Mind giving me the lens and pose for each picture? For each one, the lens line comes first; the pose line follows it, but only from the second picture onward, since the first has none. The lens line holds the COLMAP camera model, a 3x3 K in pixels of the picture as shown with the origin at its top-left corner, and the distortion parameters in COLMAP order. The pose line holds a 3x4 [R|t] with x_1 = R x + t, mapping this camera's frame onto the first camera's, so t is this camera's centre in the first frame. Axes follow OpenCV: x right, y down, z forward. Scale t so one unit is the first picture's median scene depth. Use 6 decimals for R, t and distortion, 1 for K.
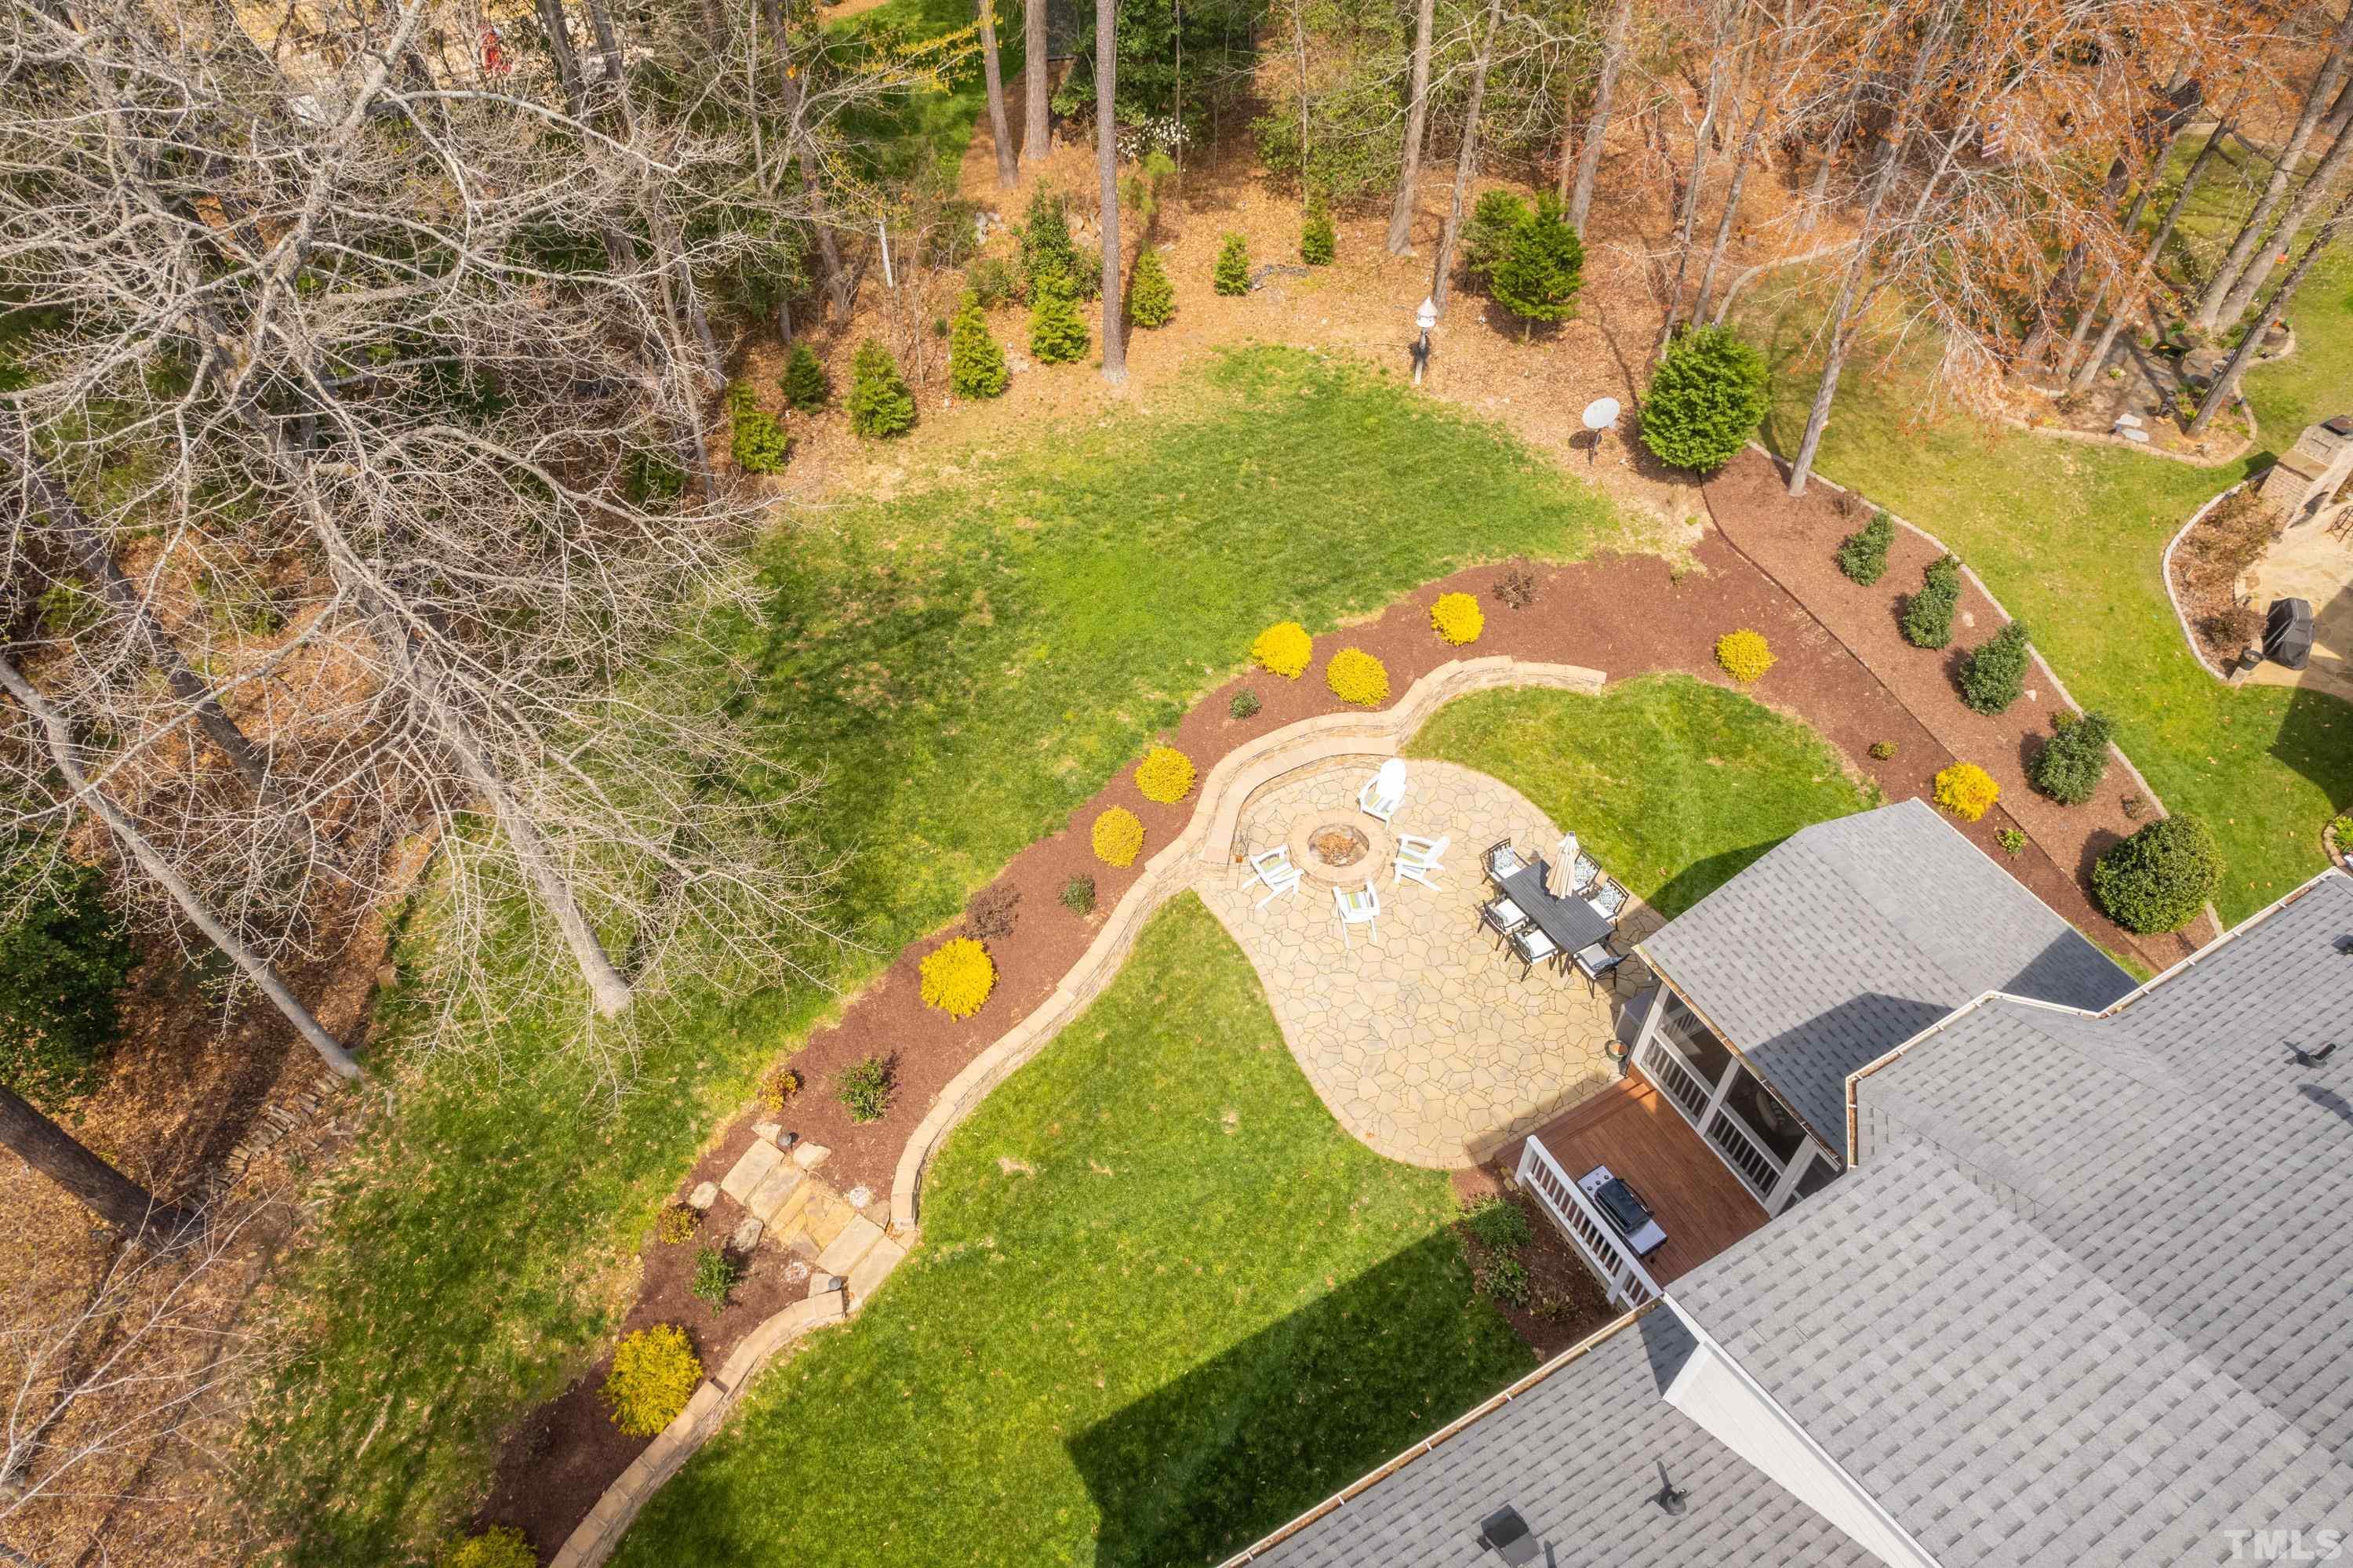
lens RADIAL K [[1502.6, 0, 1174.9], [0, 1502.6, 794.6], [0, 0, 1]] dist [-0.076607, 0.069752]
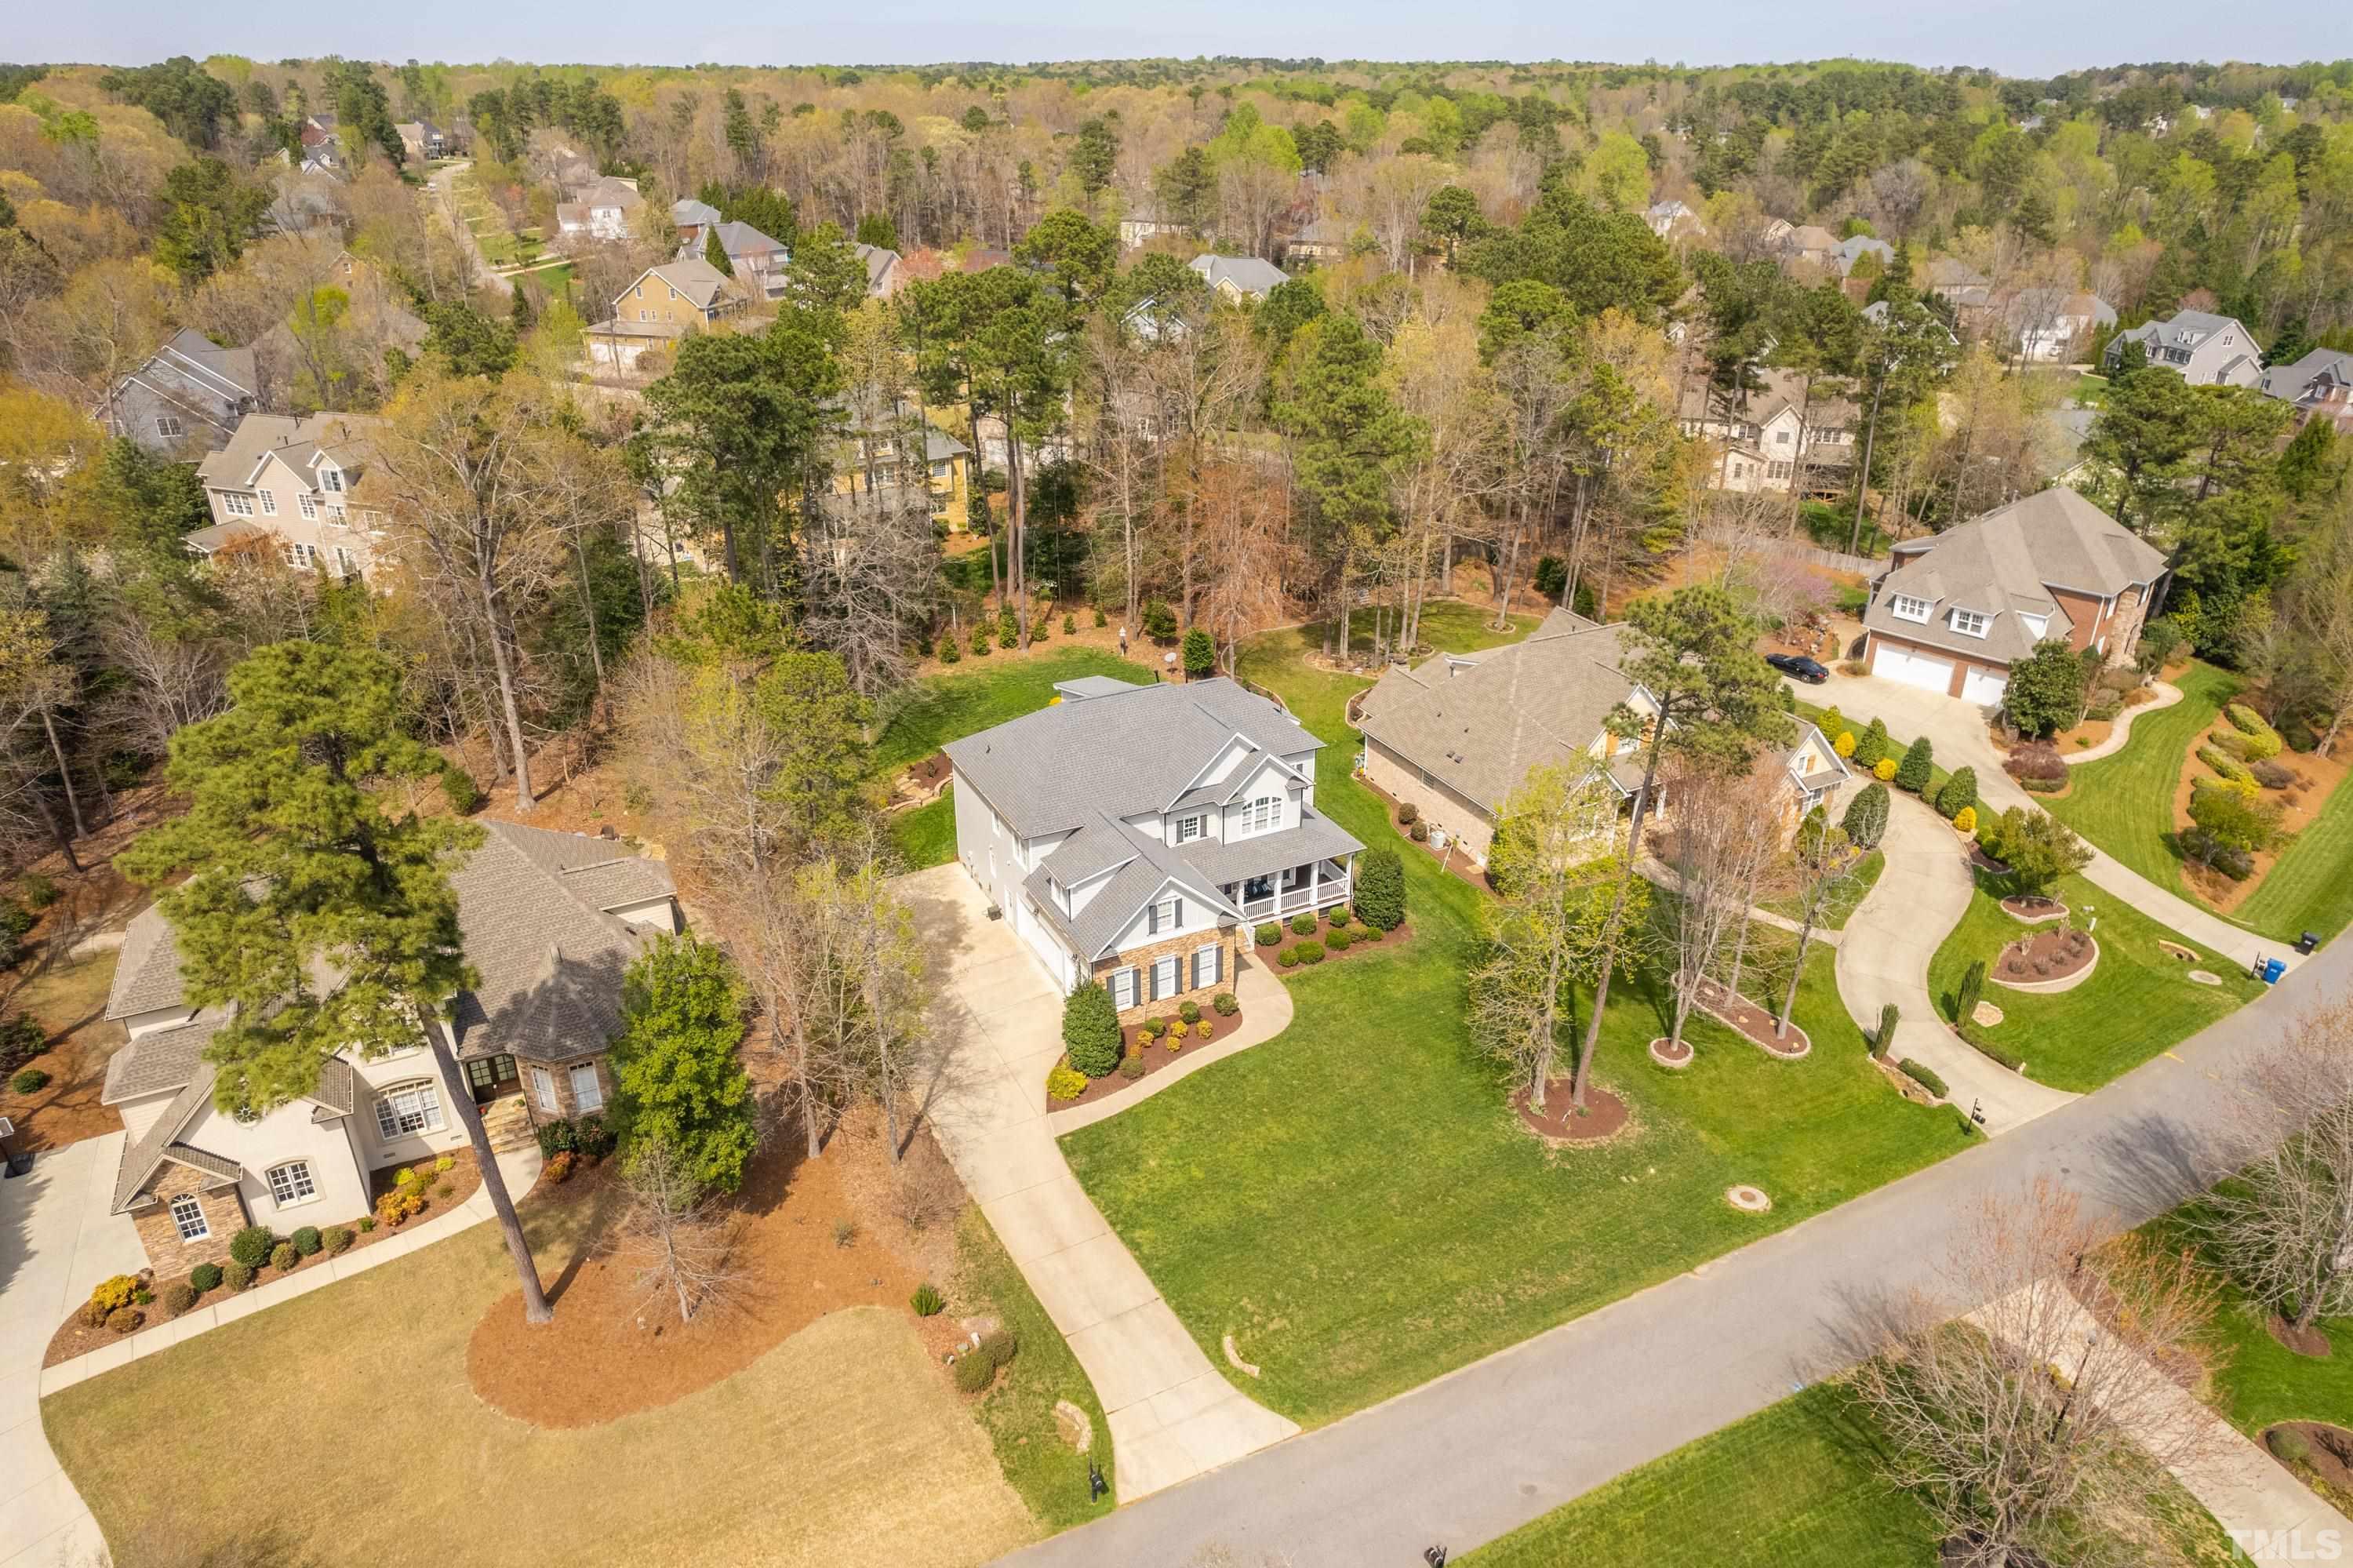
lens RADIAL K [[1502.6, 0, 1174.9], [0, 1502.6, 794.6], [0, 0, 1]] dist [-0.076607, 0.069752]
pose [[0.998866, 0.021319, -0.042563, 0.513309], [-0.035263, 0.932005, -0.360727, 1.385669], [0.031979, 0.361819, 0.931700, -2.231600]]
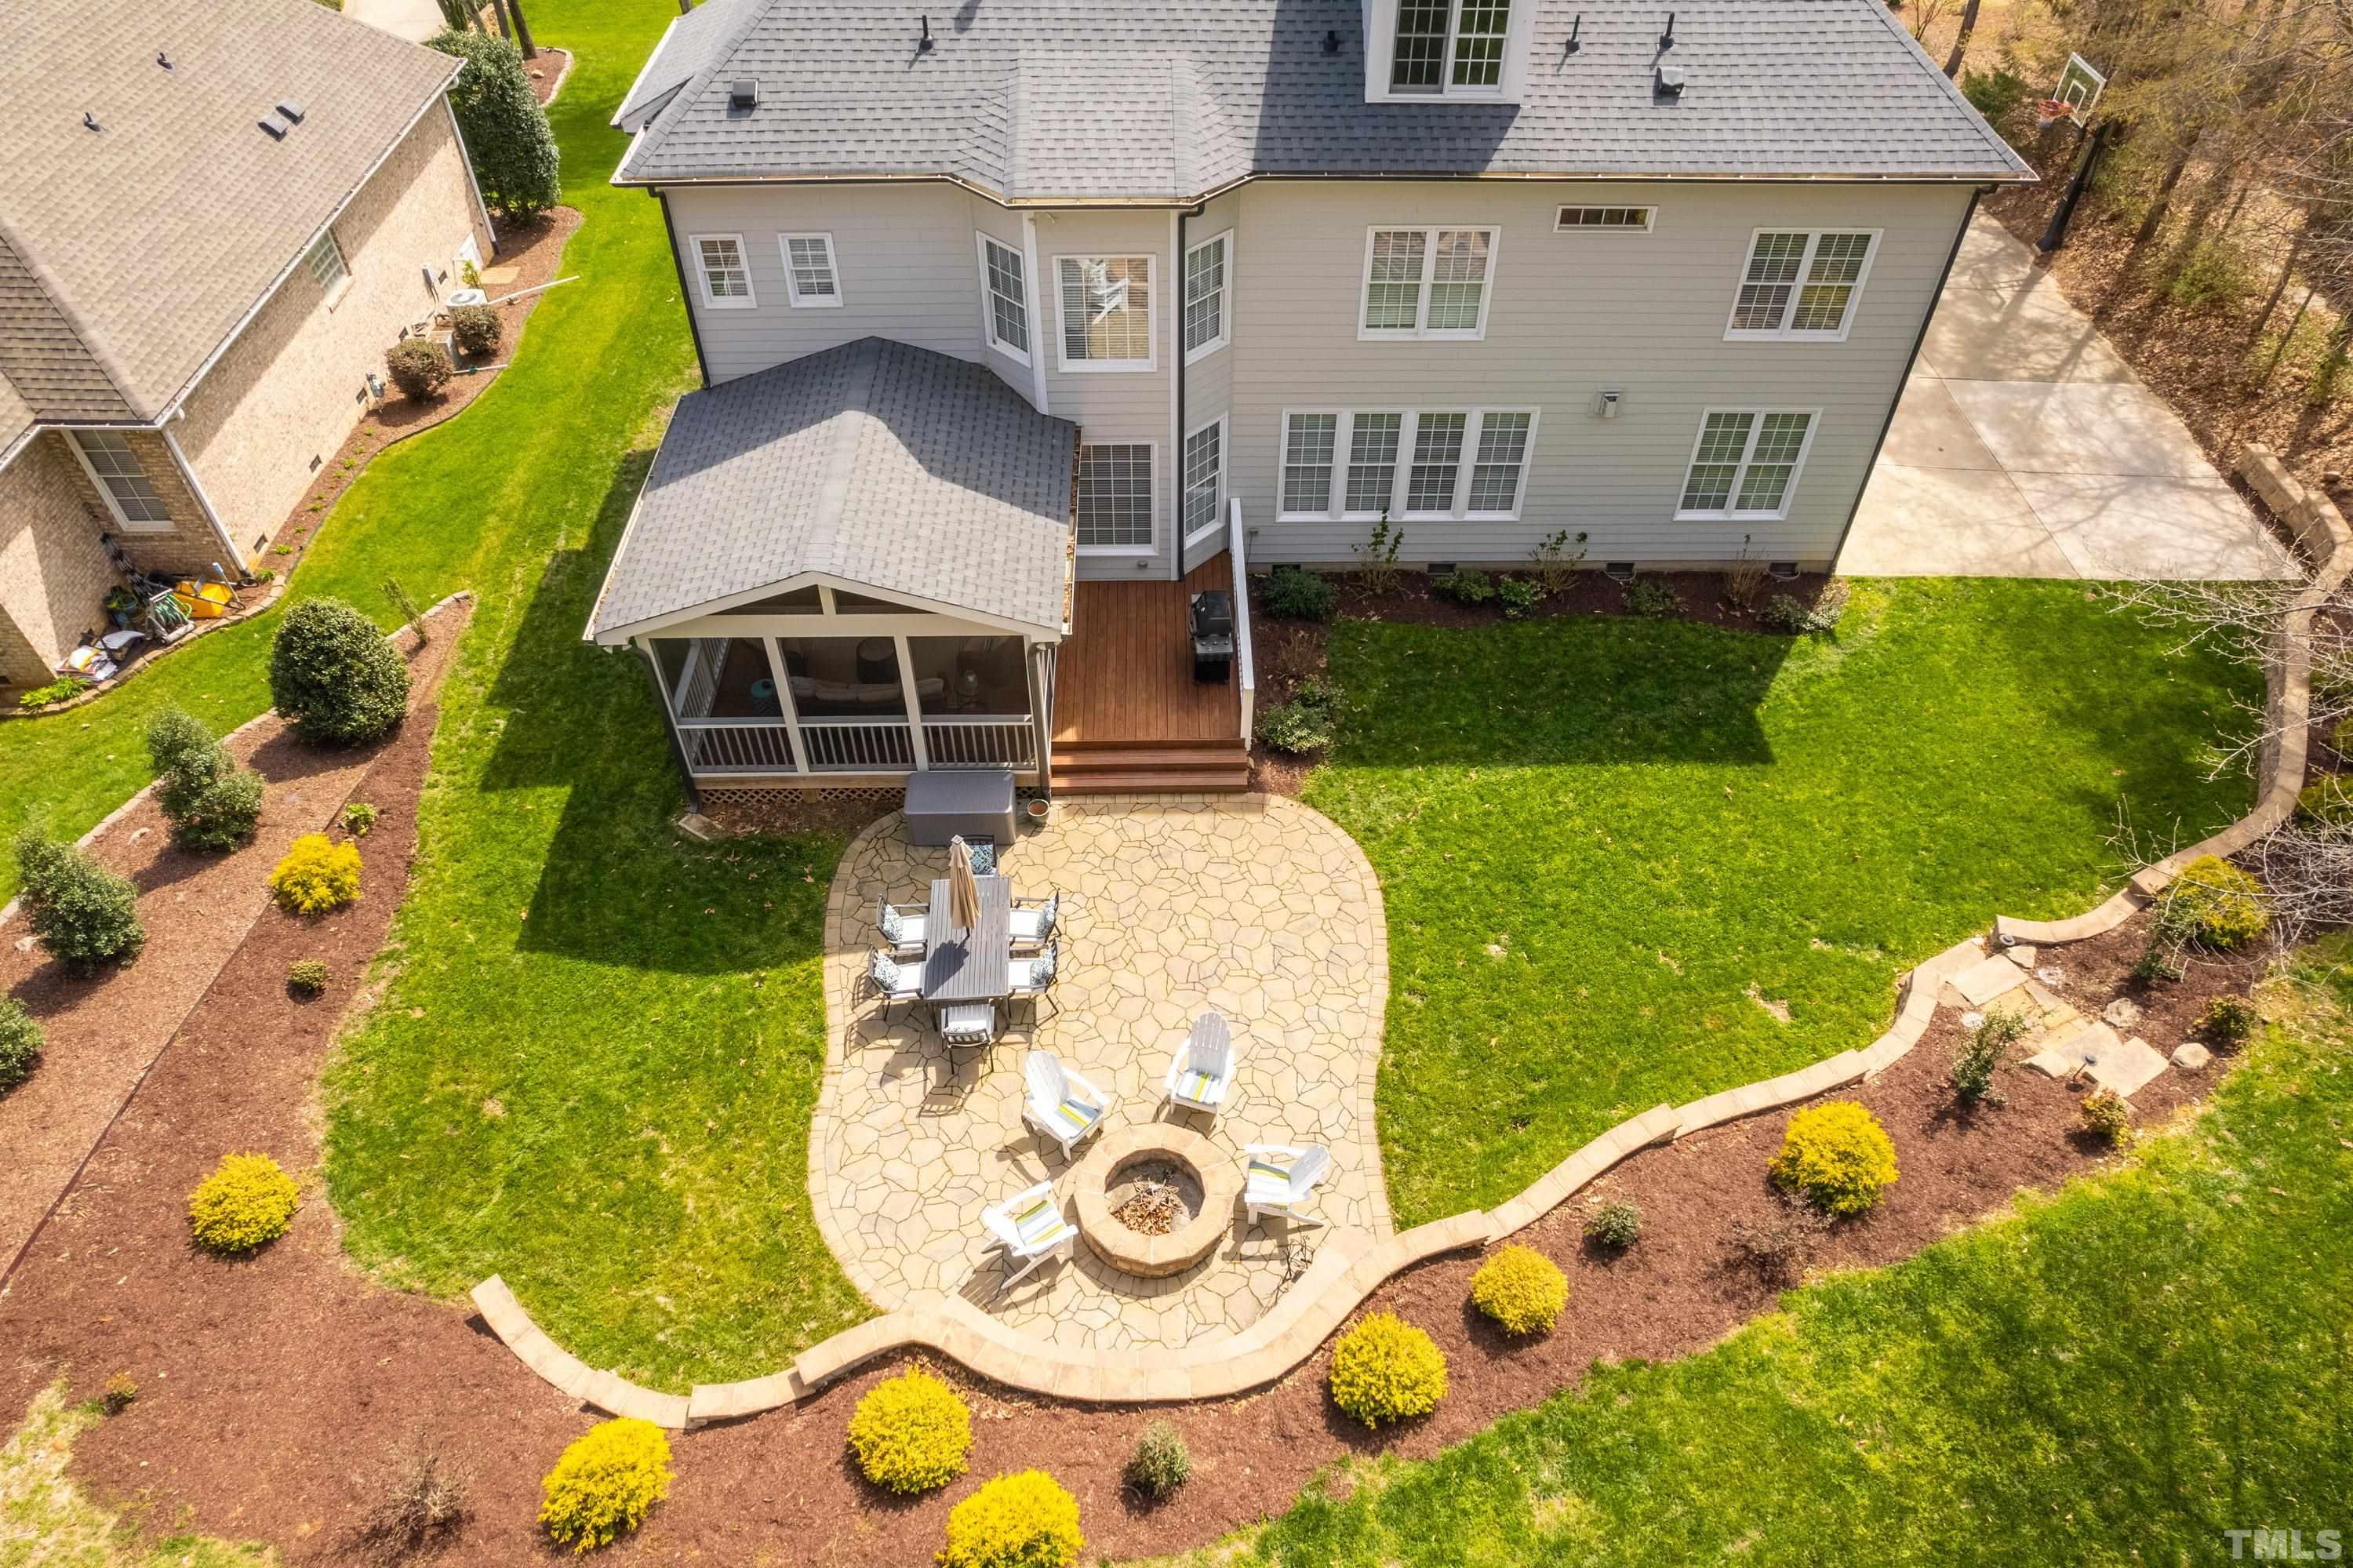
lens RADIAL K [[1502.6, 0, 1174.9], [0, 1502.6, 794.6], [0, 0, 1]] dist [-0.076607, 0.069752]
pose [[-0.877575, -0.347498, 0.330315, -0.040675], [0.353370, -0.003182, 0.935478, -0.507167], [-0.324026, 0.937675, 0.125588, 0.733842]]
